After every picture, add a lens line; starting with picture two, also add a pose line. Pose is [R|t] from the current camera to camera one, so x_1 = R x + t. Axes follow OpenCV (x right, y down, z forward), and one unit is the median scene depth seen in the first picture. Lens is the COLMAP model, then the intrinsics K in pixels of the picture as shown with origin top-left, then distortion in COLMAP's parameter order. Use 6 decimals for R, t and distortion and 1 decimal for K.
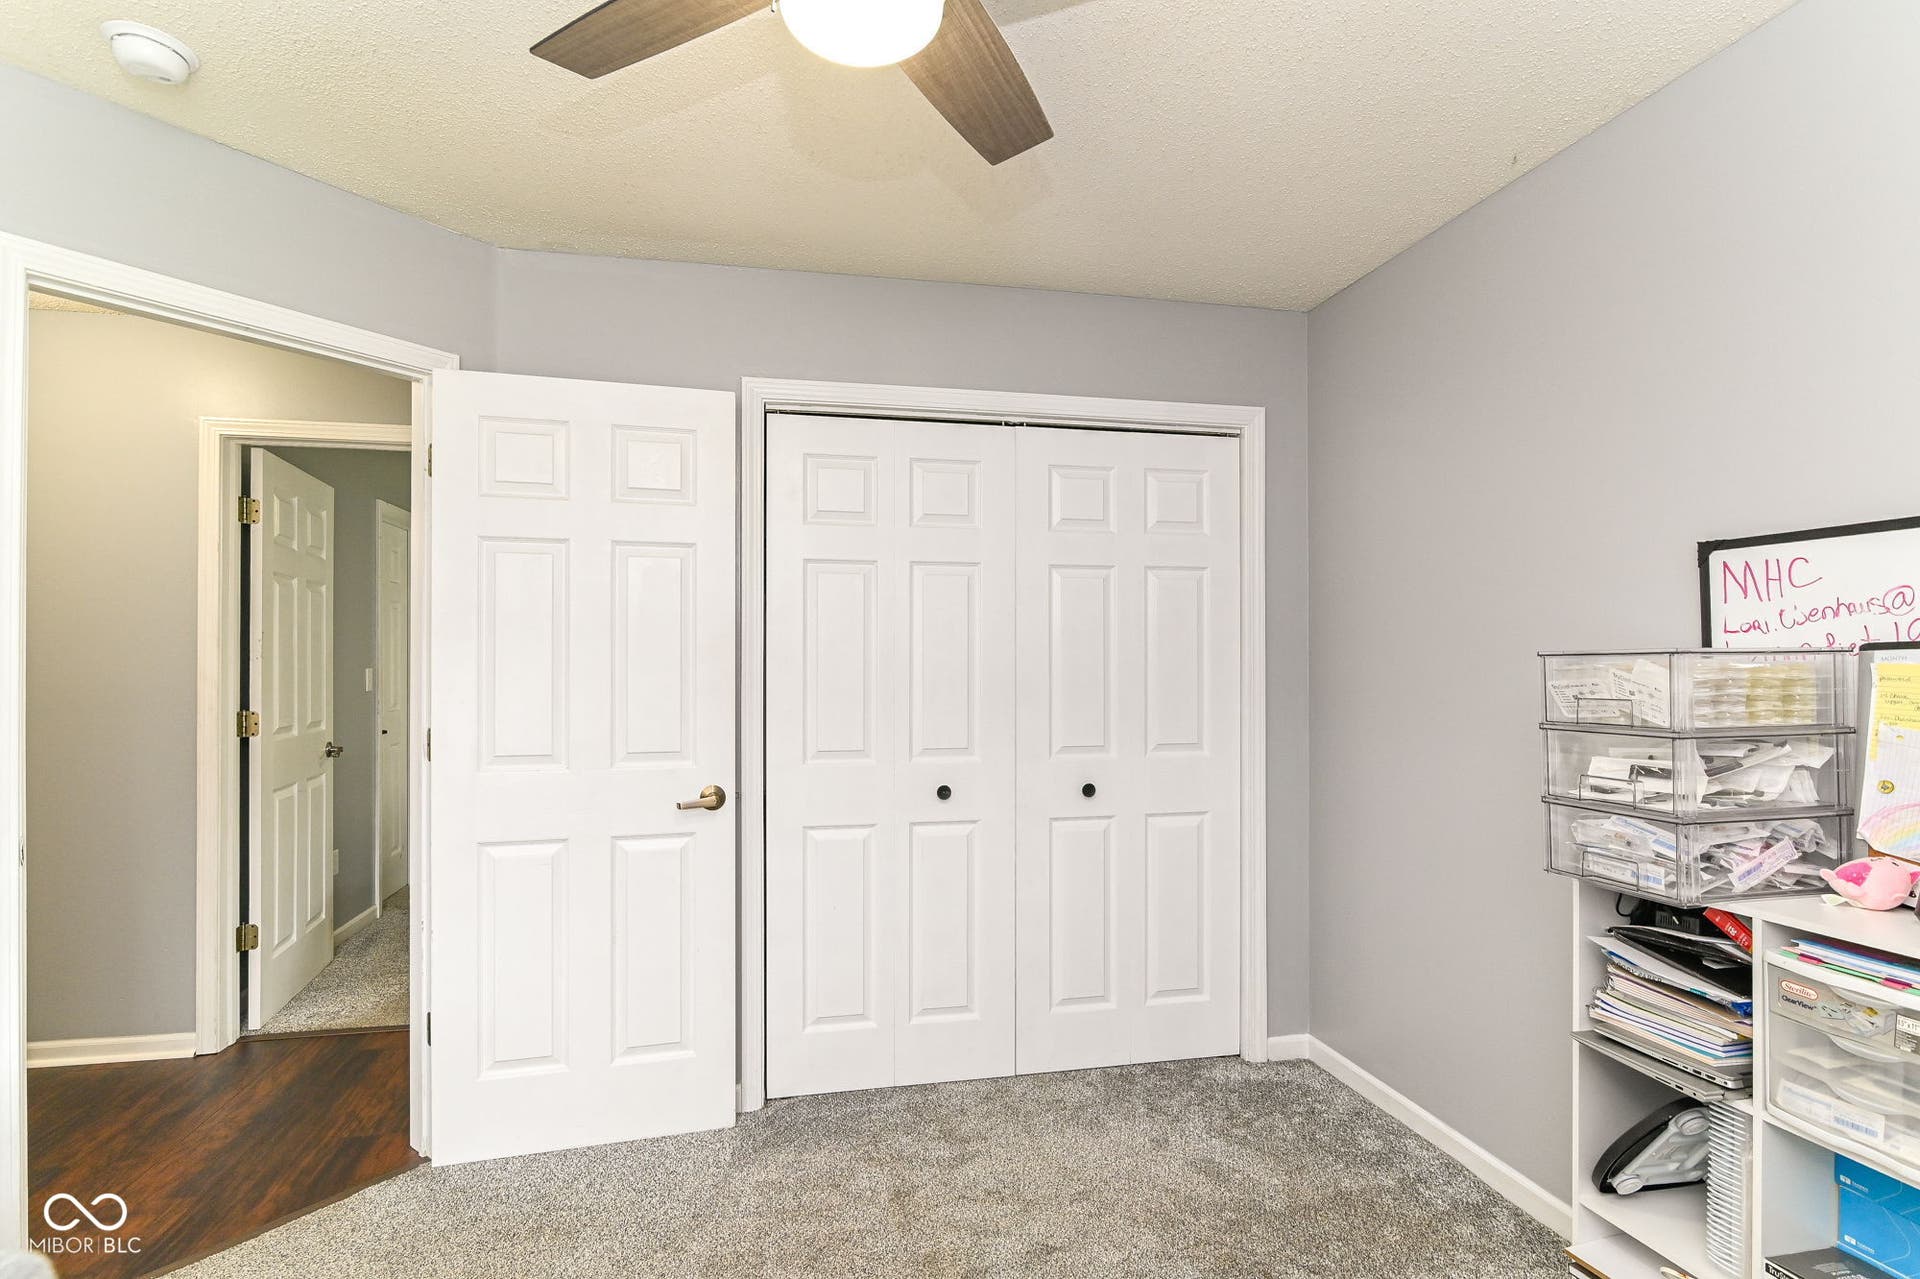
lens RADIAL K [[923.5, 0, 964.2], [0, 923.5, 639.1], [0, 0, 1]] dist [-0.001362, 0.000072]
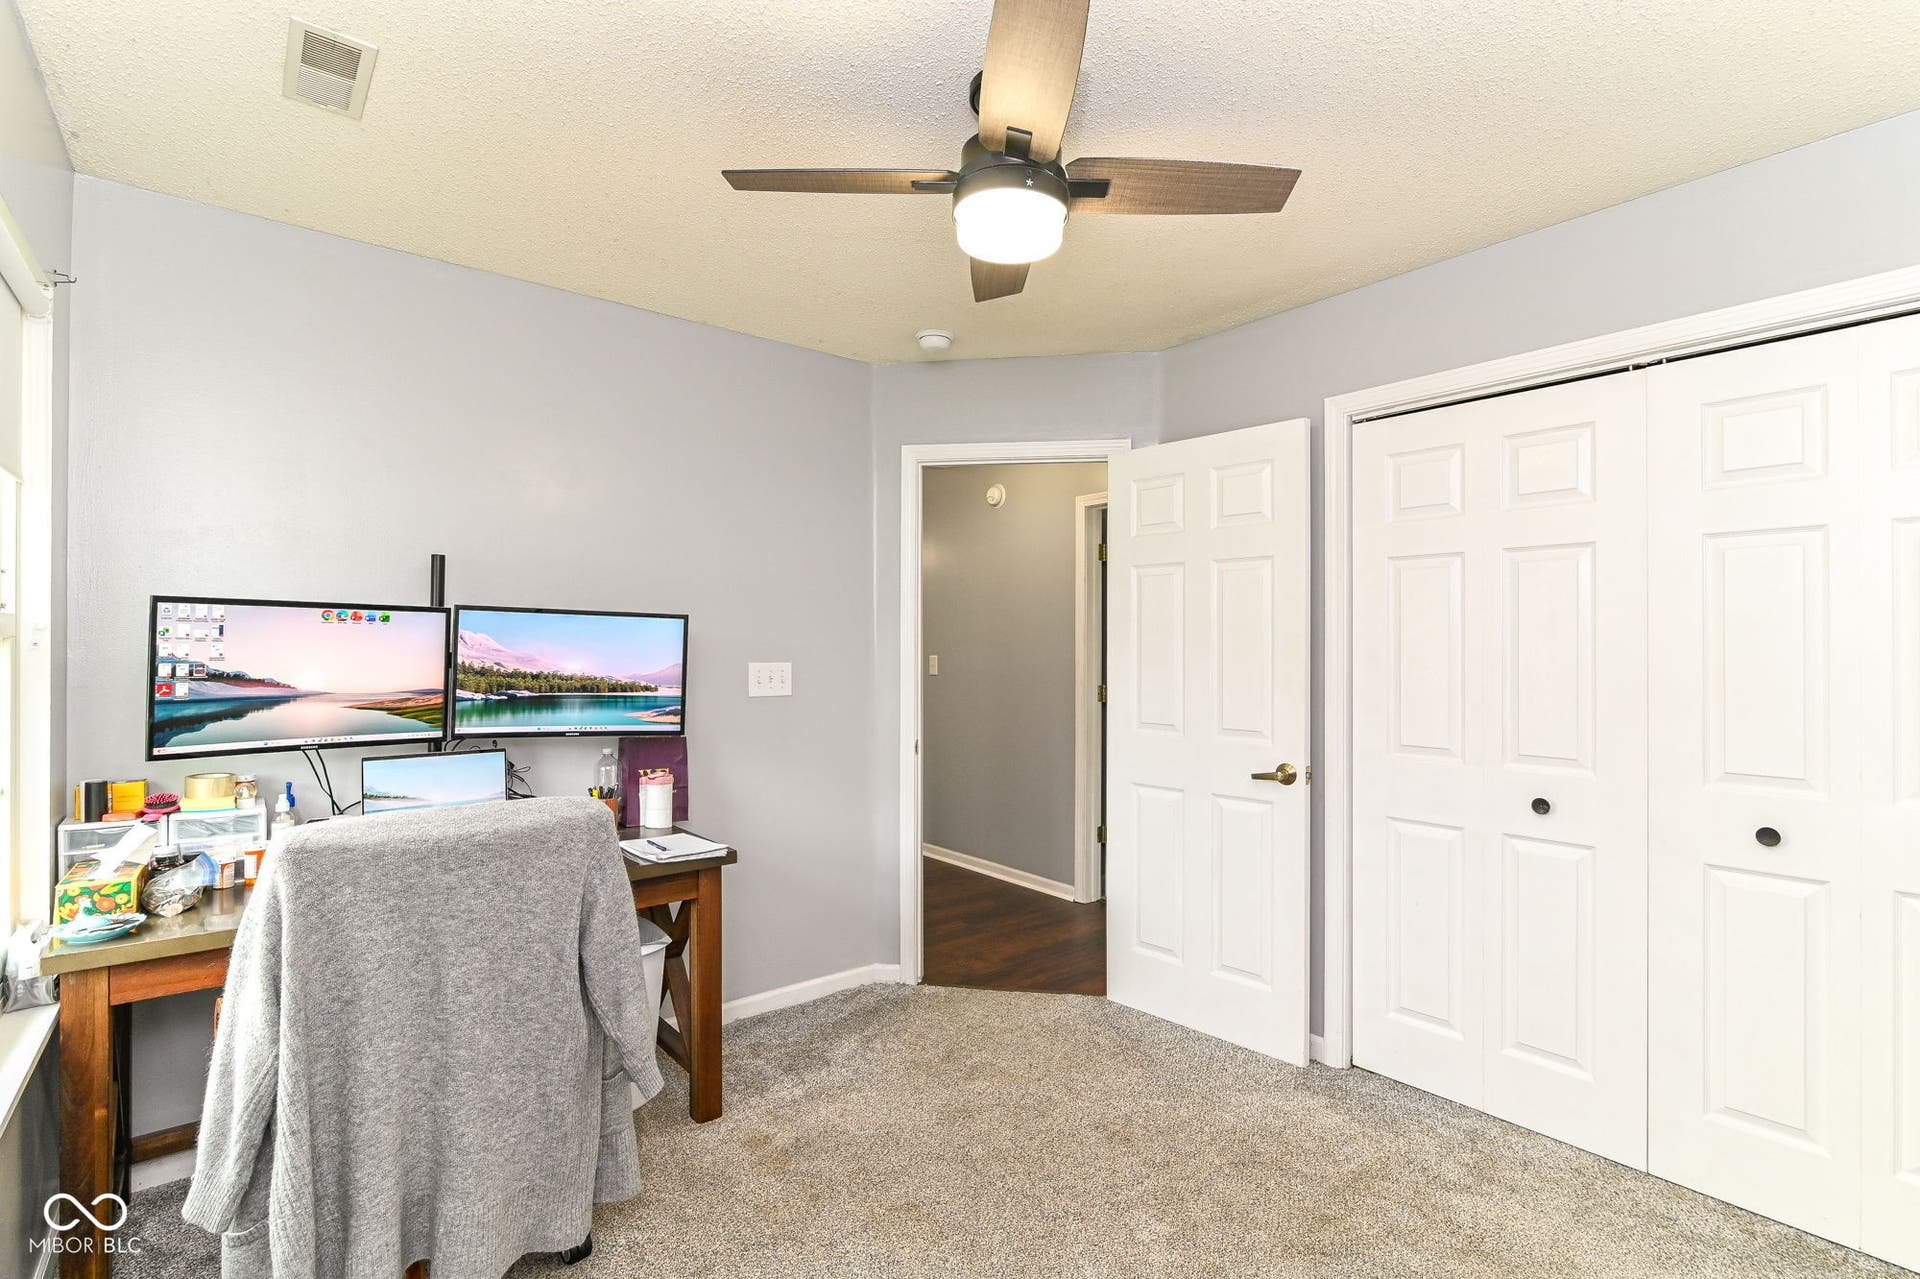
lens RADIAL K [[923.5, 0, 969.0], [0, 923.5, 637.0], [0, 0, 1]] dist [-0.001362, 0.000072]
pose [[0.460993, -0.010841, -0.887338, 0.560029], [0.010431, 0.999922, -0.006797, 0.004335], [0.887342, -0.006123, 0.461070, 0.117424]]
